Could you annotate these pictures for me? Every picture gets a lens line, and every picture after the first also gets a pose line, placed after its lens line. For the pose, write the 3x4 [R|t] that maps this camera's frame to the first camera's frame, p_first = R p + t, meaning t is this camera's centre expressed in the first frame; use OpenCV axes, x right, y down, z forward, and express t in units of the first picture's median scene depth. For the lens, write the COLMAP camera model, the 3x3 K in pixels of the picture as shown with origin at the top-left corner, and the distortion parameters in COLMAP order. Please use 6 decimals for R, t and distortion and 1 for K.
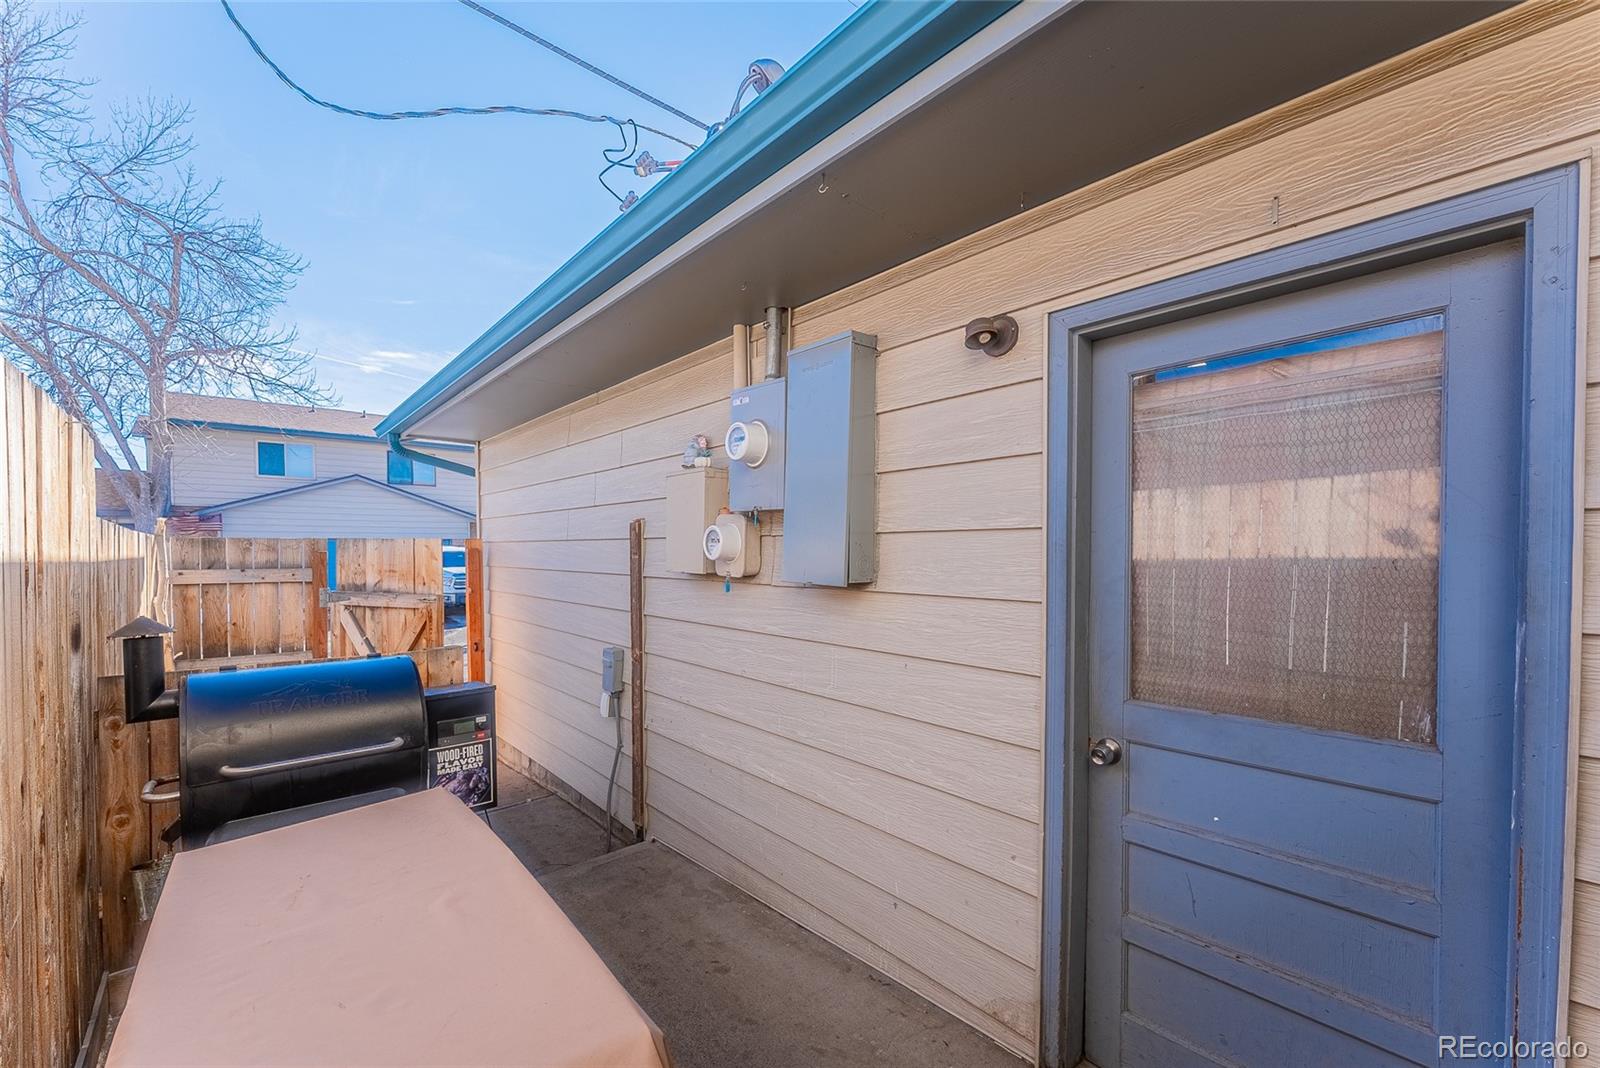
lens RADIAL K [[656.0, 0, 799.0], [0, 656.0, 565.4], [0, 0, 1]] dist [0.001484, 0.000634]
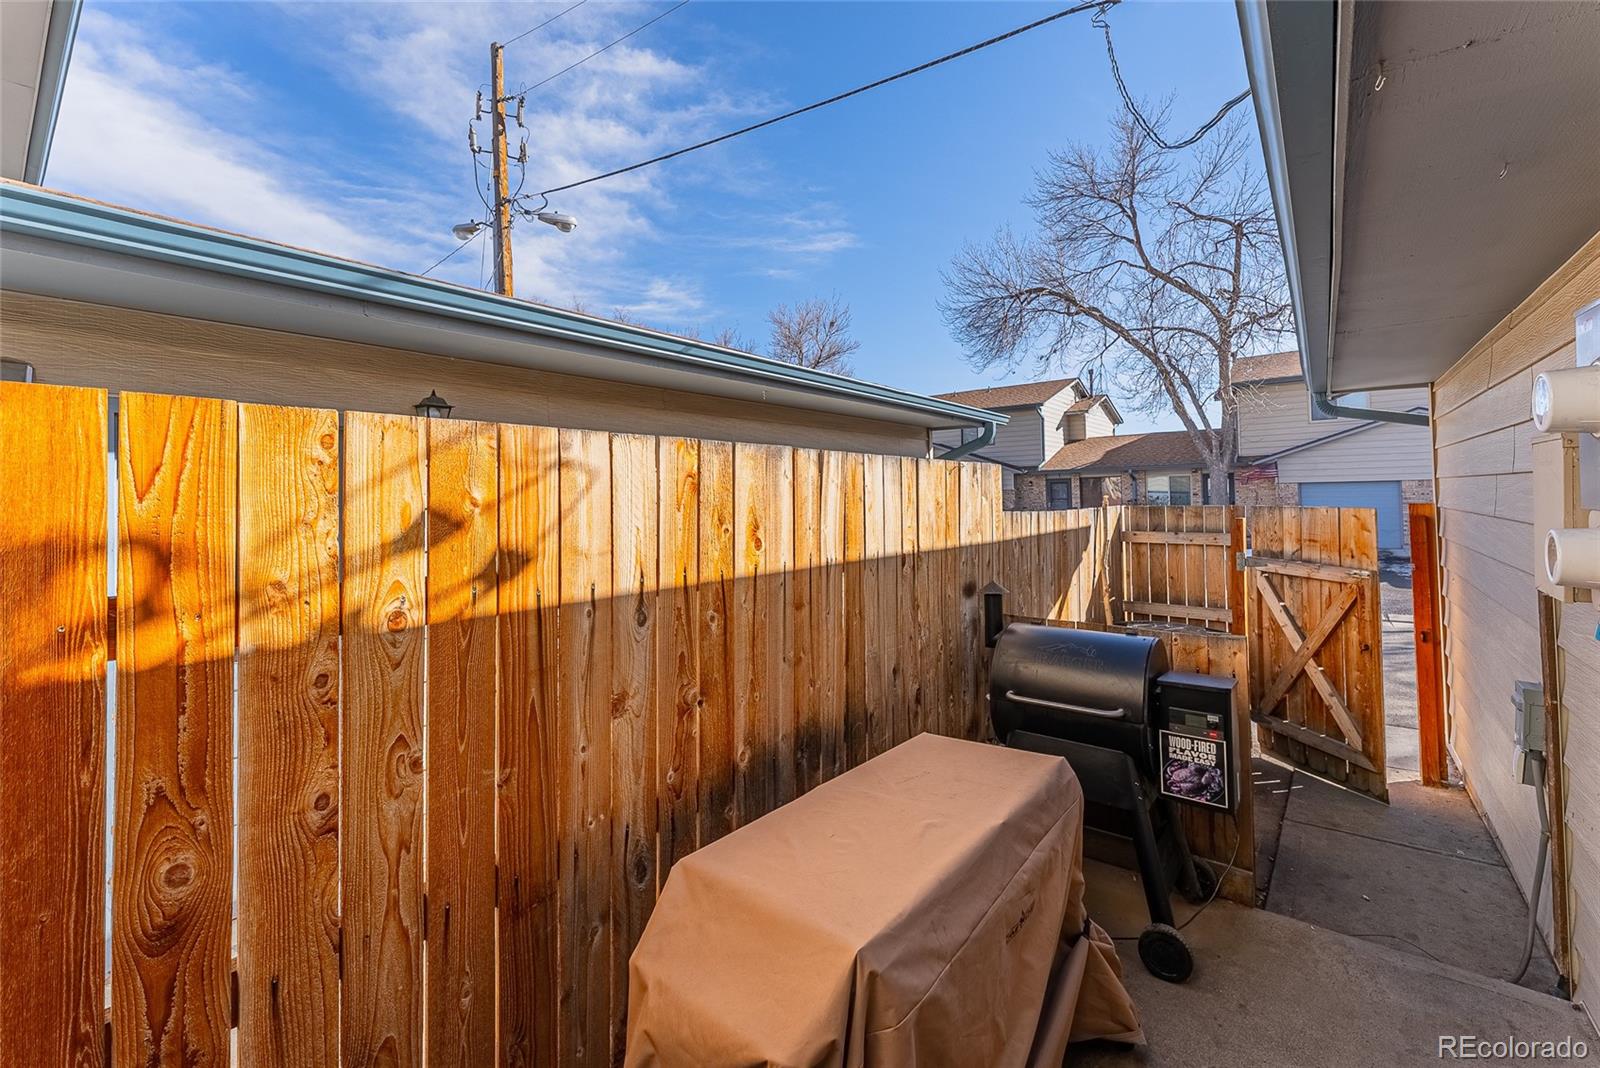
lens RADIAL K [[659.2, 0, 800.2], [0, 659.2, 492.3], [0, 0, 1]] dist [-0.000376, -0.000004]
pose [[0.187465, -0.004397, -0.982261, 0.182988], [-0.011968, 0.999906, -0.006760, -0.045636], [0.982198, 0.013023, 0.187395, 0.091030]]
